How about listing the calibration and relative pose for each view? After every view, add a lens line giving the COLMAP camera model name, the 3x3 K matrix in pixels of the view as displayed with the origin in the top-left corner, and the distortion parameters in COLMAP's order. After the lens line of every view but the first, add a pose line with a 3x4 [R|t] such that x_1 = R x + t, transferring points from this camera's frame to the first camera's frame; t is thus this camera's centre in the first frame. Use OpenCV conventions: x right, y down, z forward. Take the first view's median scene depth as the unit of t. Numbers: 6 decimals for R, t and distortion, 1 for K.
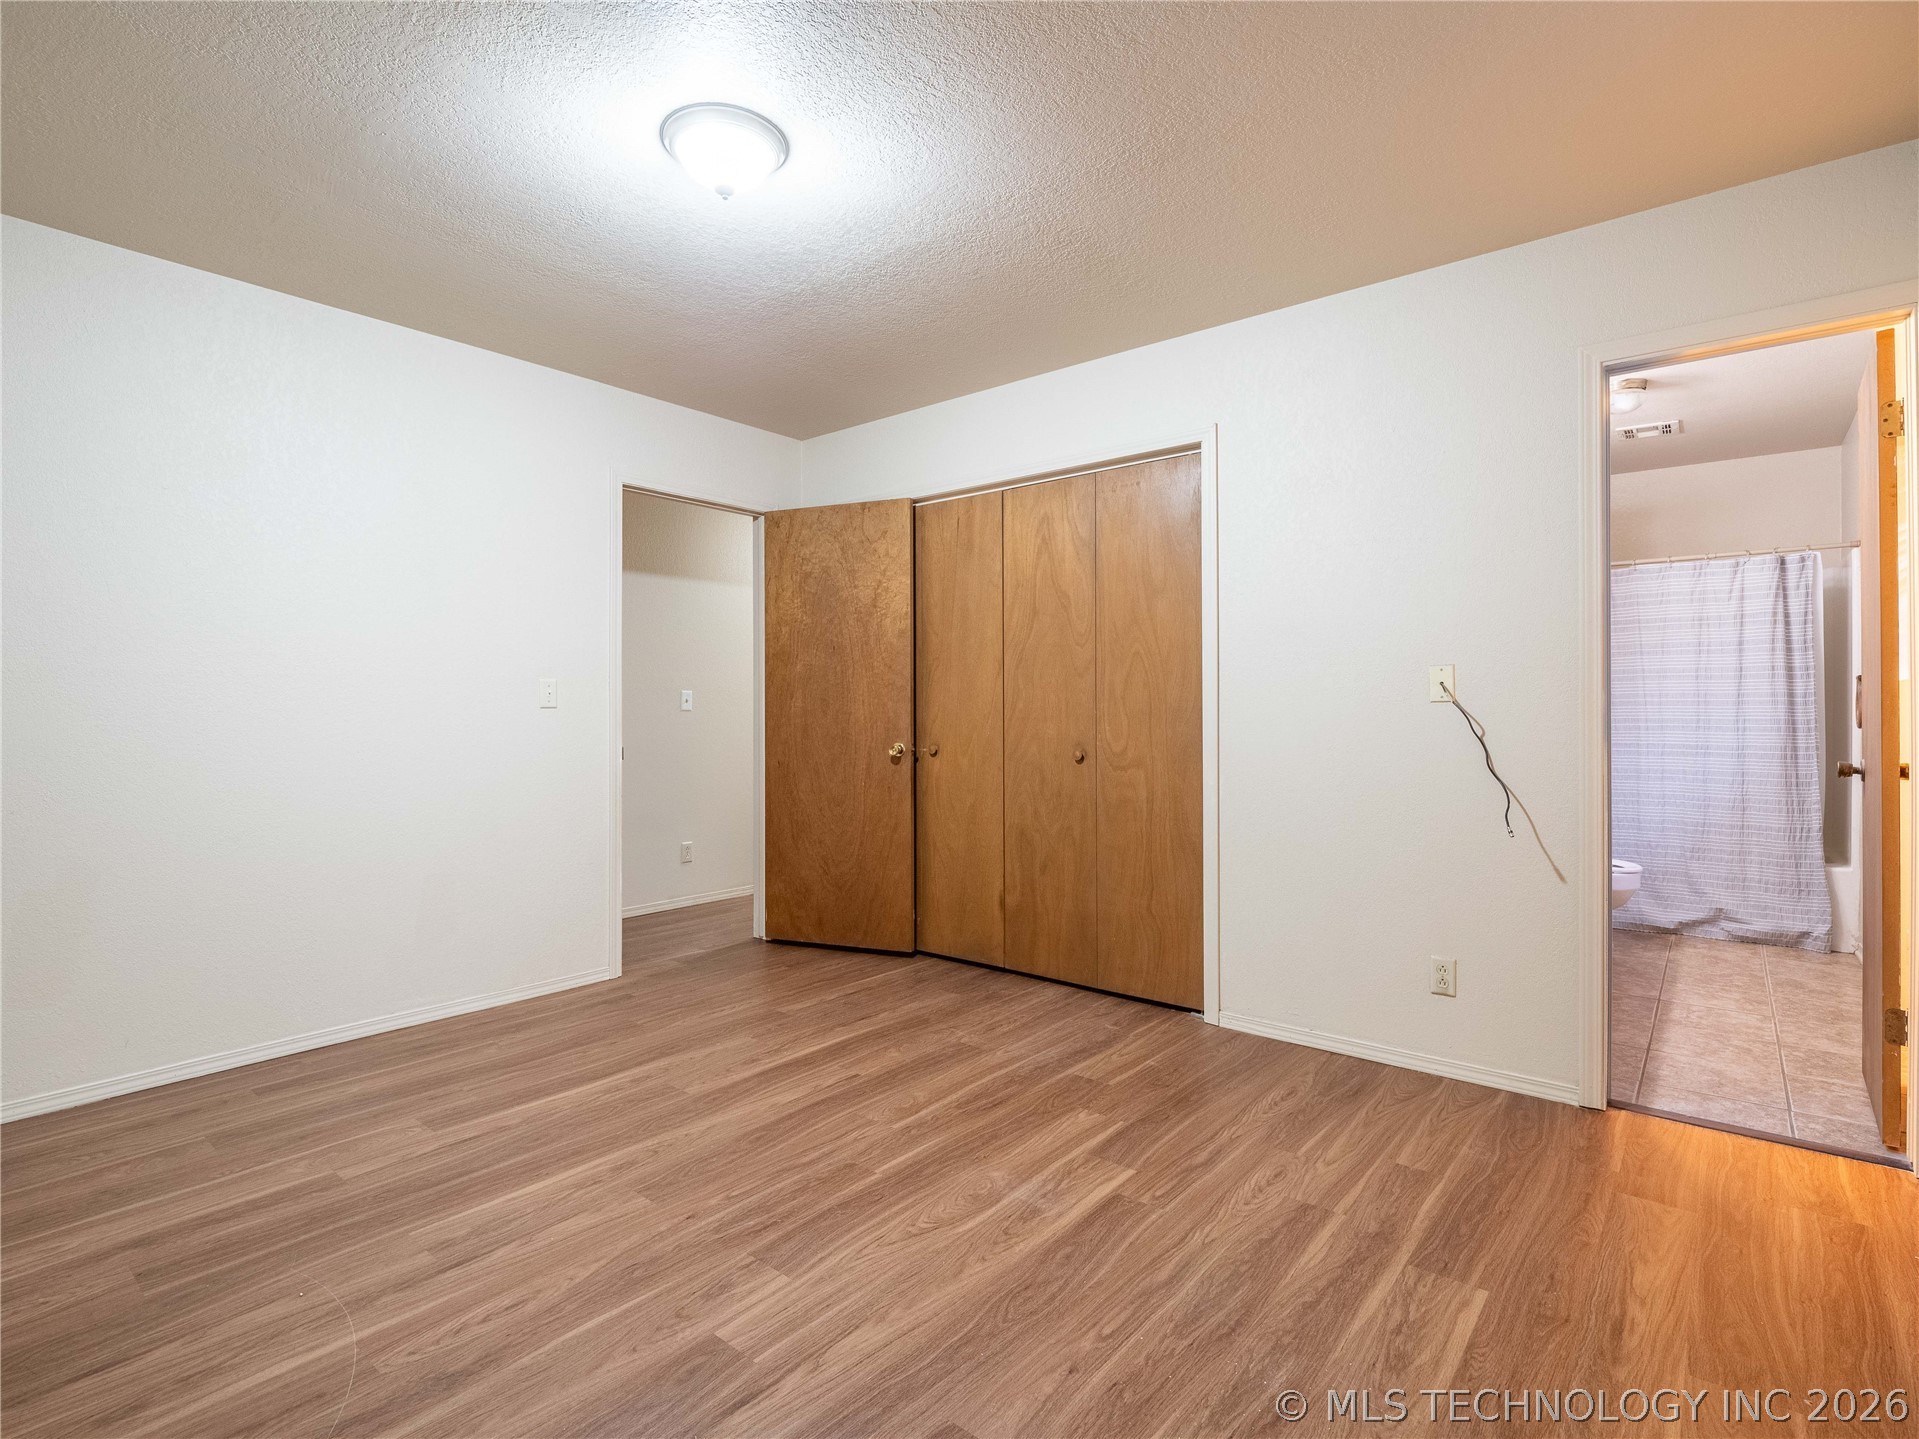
lens RADIAL K [[938.5, 0, 964.2], [0, 938.5, 718.3], [0, 0, 1]] dist [-0.013823, -0.000982]
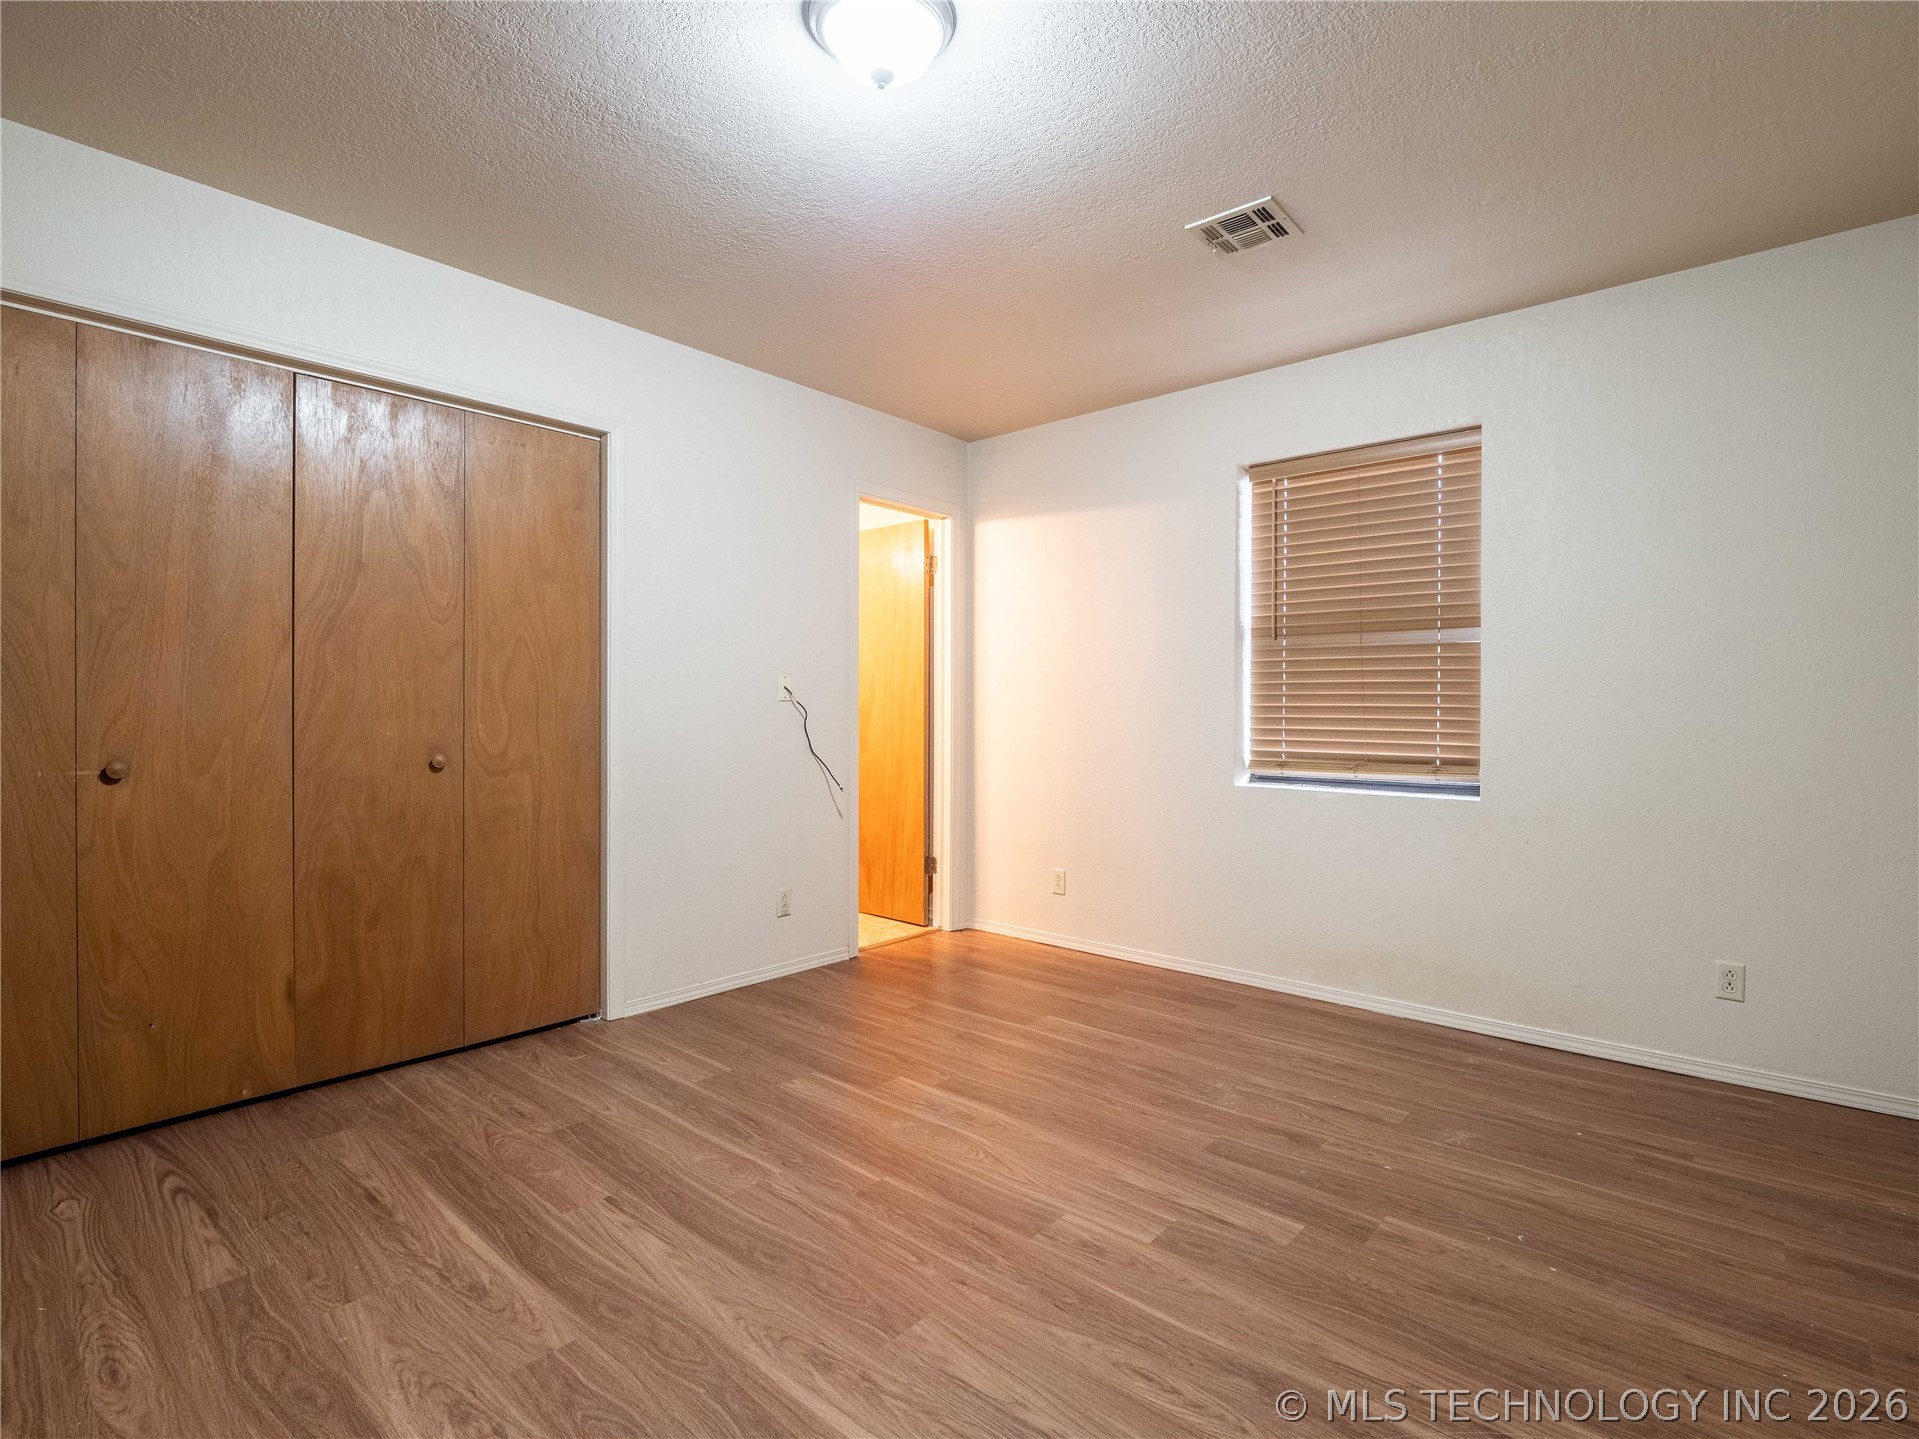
lens RADIAL K [[938.5, 0, 957.7], [0, 938.5, 722.7], [0, 0, 1]] dist [-0.013823, -0.000982]
pose [[0.033326, -0.012906, 0.999361, -0.983296], [0.003747, 0.999911, 0.012788, -0.001853], [-0.999438, 0.003318, 0.033371, 0.823260]]
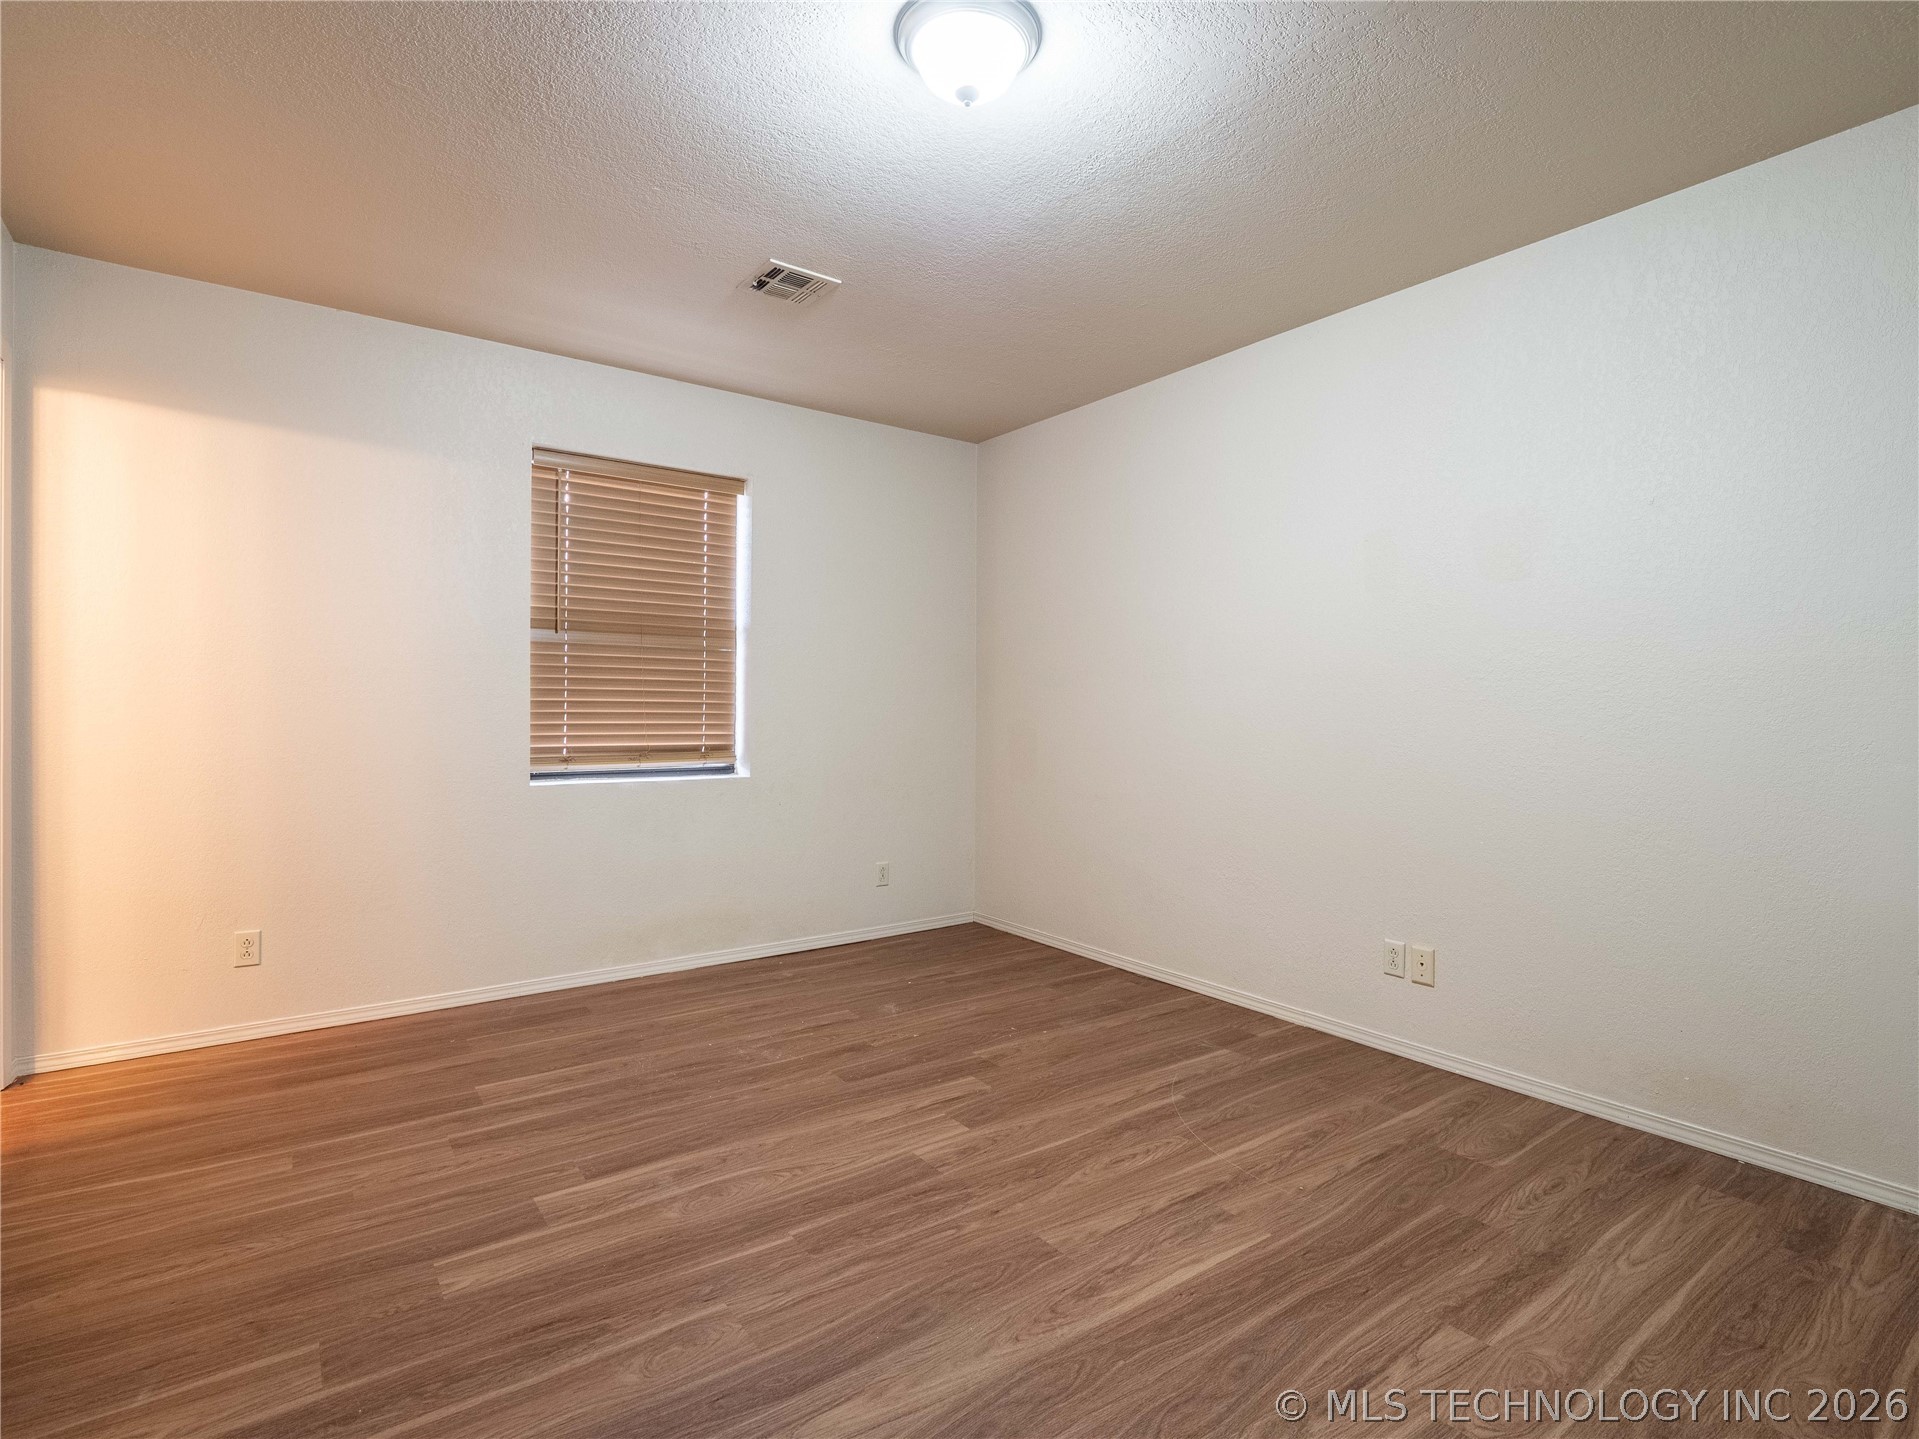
lens RADIAL K [[938.5, 0, 959.6], [0, 938.5, 728.0], [0, 0, 1]] dist [-0.013823, -0.000982]
pose [[-0.967733, -0.010169, 0.251771, -0.425797], [-0.002417, 0.999514, 0.031079, -0.012818], [-0.251965, 0.029468, -0.967288, 1.661020]]
